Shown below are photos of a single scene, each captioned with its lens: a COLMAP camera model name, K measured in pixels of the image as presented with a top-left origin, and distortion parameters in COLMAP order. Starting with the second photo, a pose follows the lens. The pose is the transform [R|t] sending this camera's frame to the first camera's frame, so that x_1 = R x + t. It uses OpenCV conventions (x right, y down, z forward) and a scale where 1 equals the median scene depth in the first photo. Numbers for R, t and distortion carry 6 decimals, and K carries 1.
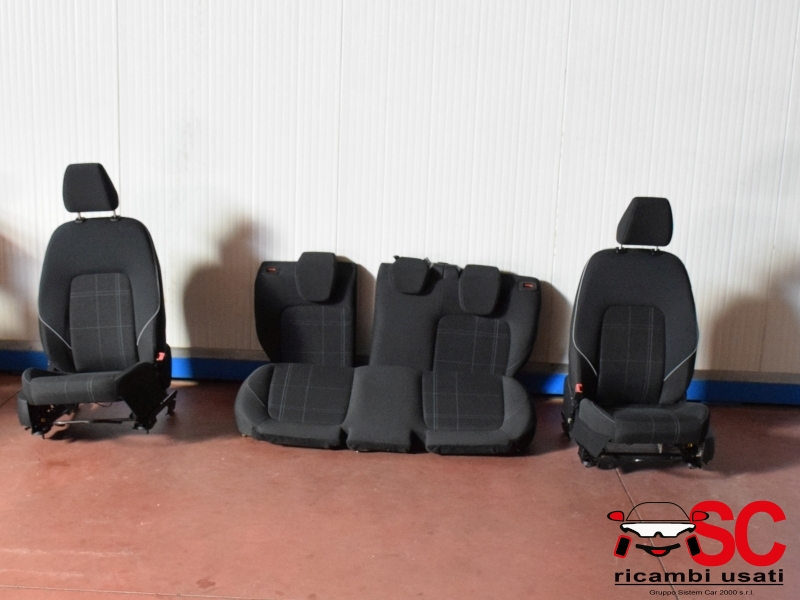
lens RADIAL K [[1067.6, 0, 401.9], [0, 1067.6, 296.9], [0, 0, 1]] dist [-0.006996, 0.000000]
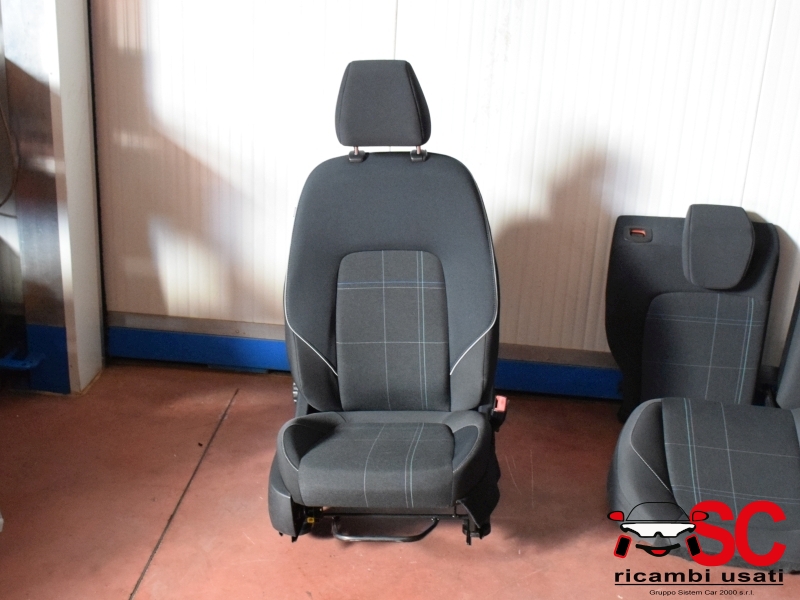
lens RADIAL K [[1067.6, 0, 398.9], [0, 1067.6, 301.8], [0, 0, 1]] dist [-0.006996, 0.000000]
pose [[0.996961, 0.036724, -0.068698, -0.236211], [-0.025916, 0.988028, 0.152080, -0.082564], [0.073461, -0.149837, 0.985978, 0.423061]]
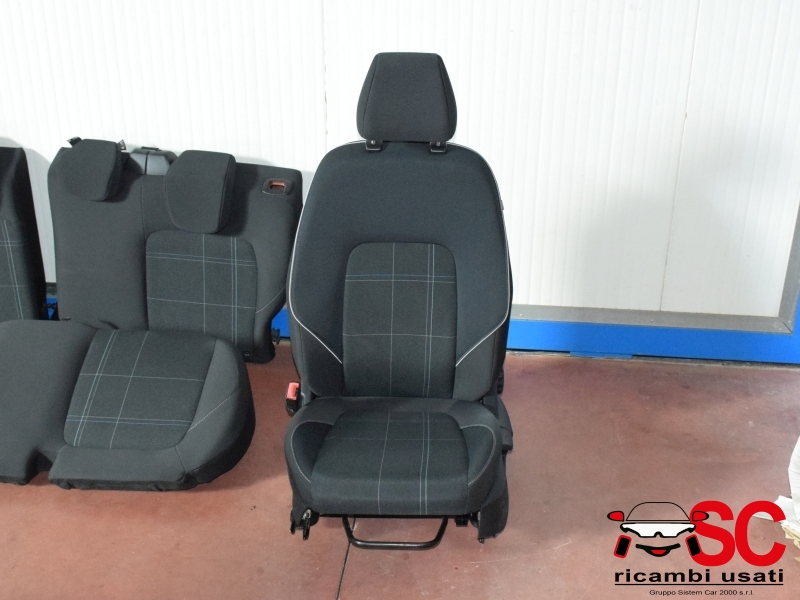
lens RADIAL K [[992.4, 0, 400.0], [0, 992.4, 303.6], [0, 0, 1]] dist [-0.038731, 0.000000]
pose [[0.996524, 0.002637, -0.083269, 0.258847], [0.016202, 0.974280, 0.224756, -0.078261], [0.081720, -0.225323, 0.970851, 0.470585]]
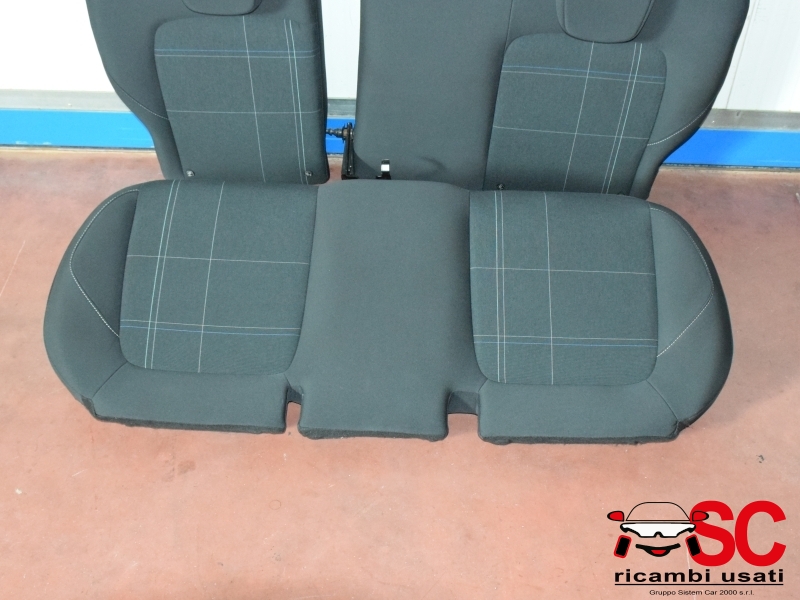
lens RADIAL K [[992.4, 0, 401.5], [0, 992.4, 299.1], [0, 0, 1]] dist [-0.038731, 0.000000]
pose [[0.999475, -0.008788, -0.031186, 0.003284], [0.024065, 0.845826, 0.532916, -0.119811], [0.021695, -0.533387, 0.845593, 0.657138]]
